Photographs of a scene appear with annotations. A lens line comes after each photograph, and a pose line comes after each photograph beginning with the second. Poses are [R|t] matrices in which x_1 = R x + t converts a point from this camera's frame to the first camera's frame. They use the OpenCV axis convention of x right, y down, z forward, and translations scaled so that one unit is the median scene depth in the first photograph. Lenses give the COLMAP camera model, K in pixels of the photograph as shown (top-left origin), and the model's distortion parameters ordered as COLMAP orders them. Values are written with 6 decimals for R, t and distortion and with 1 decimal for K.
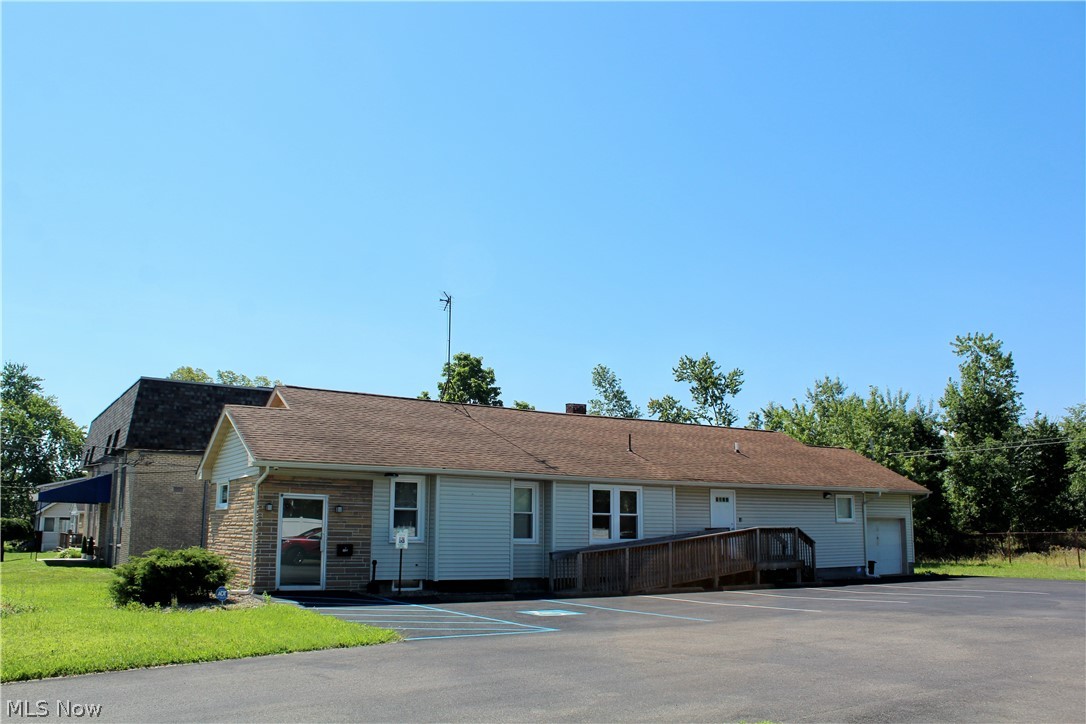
lens RADIAL K [[908.3, 0, 534.1], [0, 908.3, 365.7], [0, 0, 1]] dist [-0.169506, 0.154664]
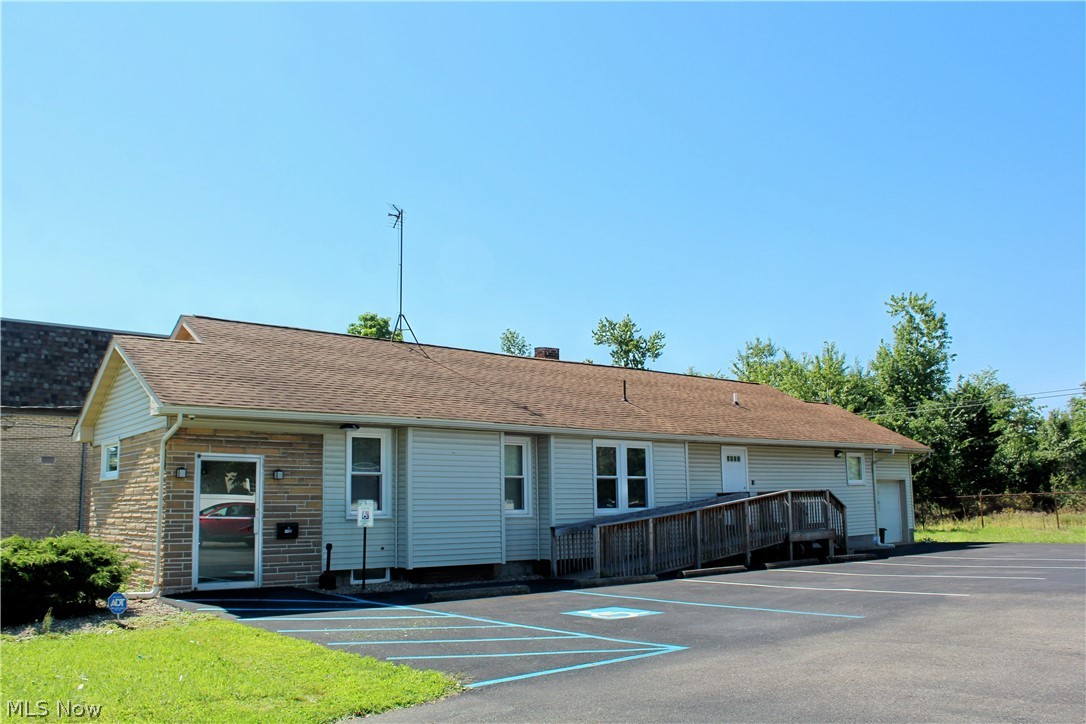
lens RADIAL K [[908.3, 0, 534.1], [0, 908.3, 365.7], [0, 0, 1]] dist [-0.169506, 0.154664]
pose [[0.992078, -0.003711, 0.125567, -0.072084], [0.000233, 0.999616, 0.027703, 0.036389], [-0.125621, -0.027454, 0.991698, 0.182473]]
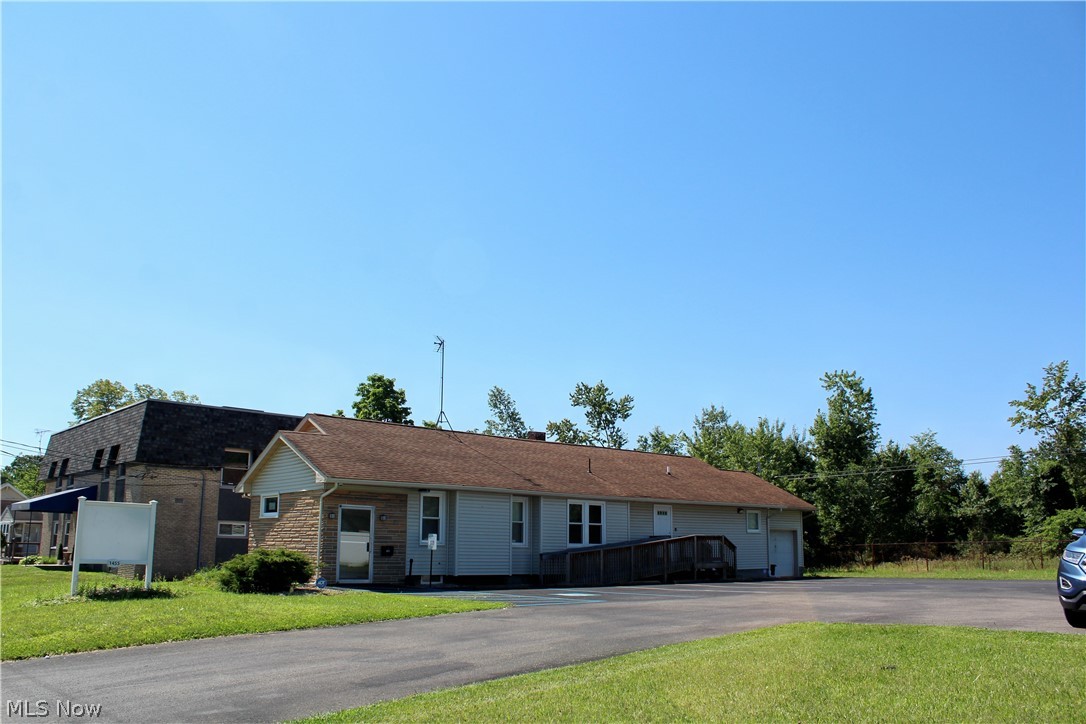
lens RADIAL K [[908.3, 0, 534.1], [0, 908.3, 365.7], [0, 0, 1]] dist [-0.169506, 0.154664]
pose [[0.988384, 0.030400, 0.148904, -0.141653], [-0.027757, 0.999419, -0.019797, -0.021567], [-0.149419, 0.015434, 0.988653, -0.181846]]
